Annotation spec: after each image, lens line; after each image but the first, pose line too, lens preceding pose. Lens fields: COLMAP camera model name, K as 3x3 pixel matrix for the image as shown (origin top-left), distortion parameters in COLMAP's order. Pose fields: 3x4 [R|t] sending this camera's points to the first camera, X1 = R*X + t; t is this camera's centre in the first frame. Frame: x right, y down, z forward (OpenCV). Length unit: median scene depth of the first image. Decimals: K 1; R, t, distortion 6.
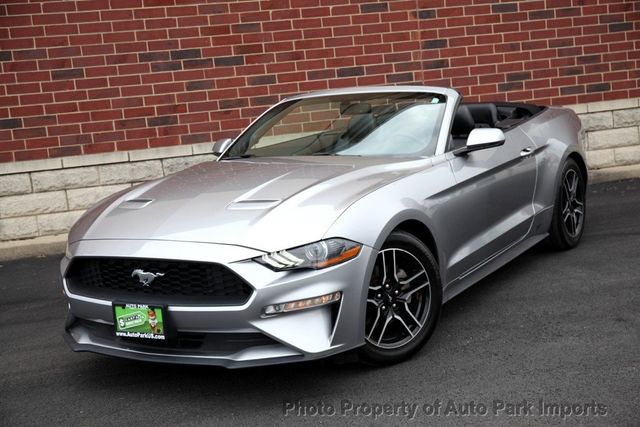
lens RADIAL K [[953.4, 0, 320.0], [0, 953.4, 213.5], [0, 0, 1]] dist [0.055452, 0.155928]
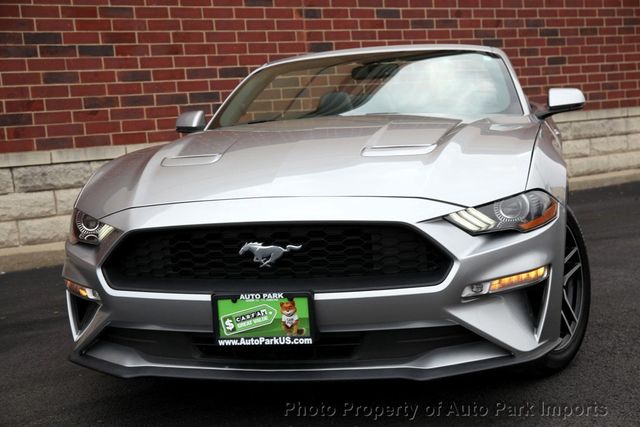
lens RADIAL K [[953.4, 0, 320.0], [0, 953.4, 213.5], [0, 0, 1]] dist [0.055452, 0.155928]
pose [[0.951396, -0.005930, 0.307915, -0.242632], [0.027618, 0.997429, -0.066124, 0.057926], [-0.306731, 0.071414, 0.949113, 0.247829]]
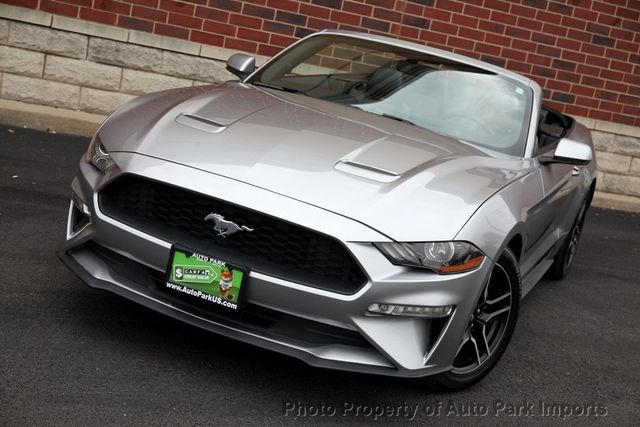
lens RADIAL K [[1046.4, 0, 320.0], [0, 1046.4, 213.5], [0, 0, 1]] dist [0.094850, 0.034951]
pose [[0.938544, 0.257000, 0.230406, -0.216085], [-0.272756, 0.961301, 0.038795, 0.000499], [-0.211519, -0.099255, 0.972321, 0.092105]]
